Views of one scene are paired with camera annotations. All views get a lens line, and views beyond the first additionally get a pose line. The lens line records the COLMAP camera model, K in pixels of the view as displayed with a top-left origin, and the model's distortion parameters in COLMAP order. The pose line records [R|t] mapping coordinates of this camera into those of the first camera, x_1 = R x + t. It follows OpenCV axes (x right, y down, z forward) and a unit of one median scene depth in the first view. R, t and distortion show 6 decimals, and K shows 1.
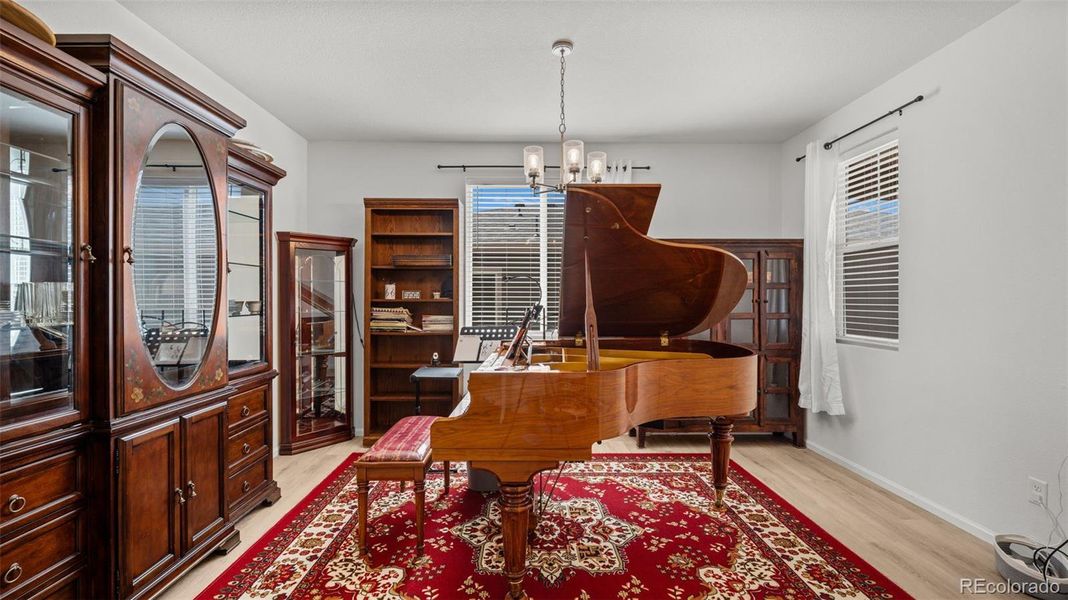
lens RADIAL K [[431.4, 0, 531.4], [0, 431.4, 298.0], [0, 0, 1]] dist [-0.001984, -0.000504]
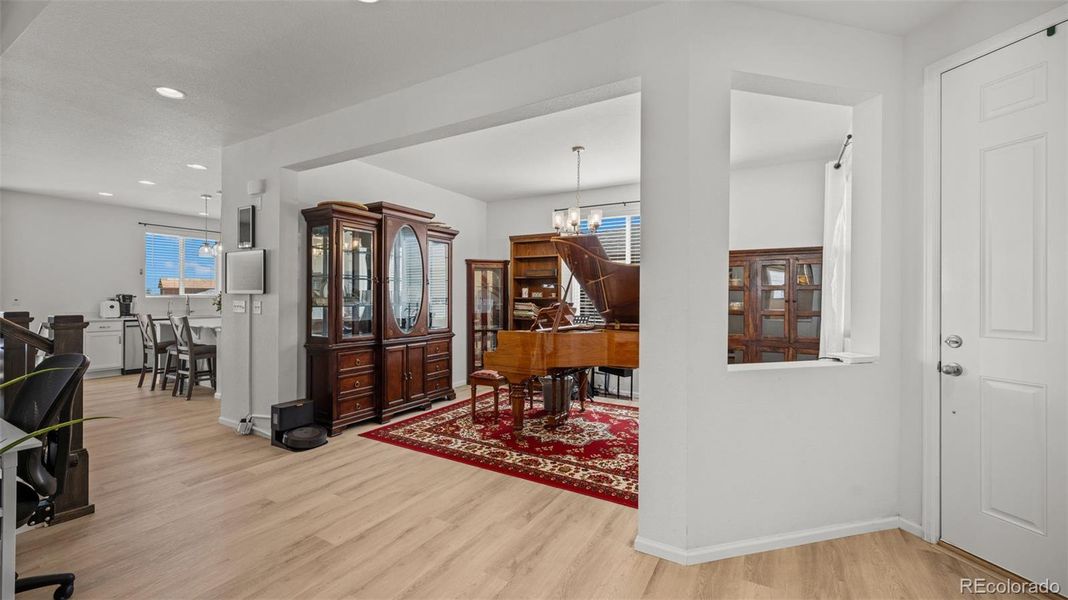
lens RADIAL K [[431.4, 0, 535.1], [0, 431.4, 298.2], [0, 0, 1]] dist [-0.001984, -0.000504]
pose [[0.860706, 0.007093, -0.509053, 0.737952], [-0.006801, 0.999974, 0.002434, 0.002446], [0.509057, 0.001367, 0.860732, -0.512025]]
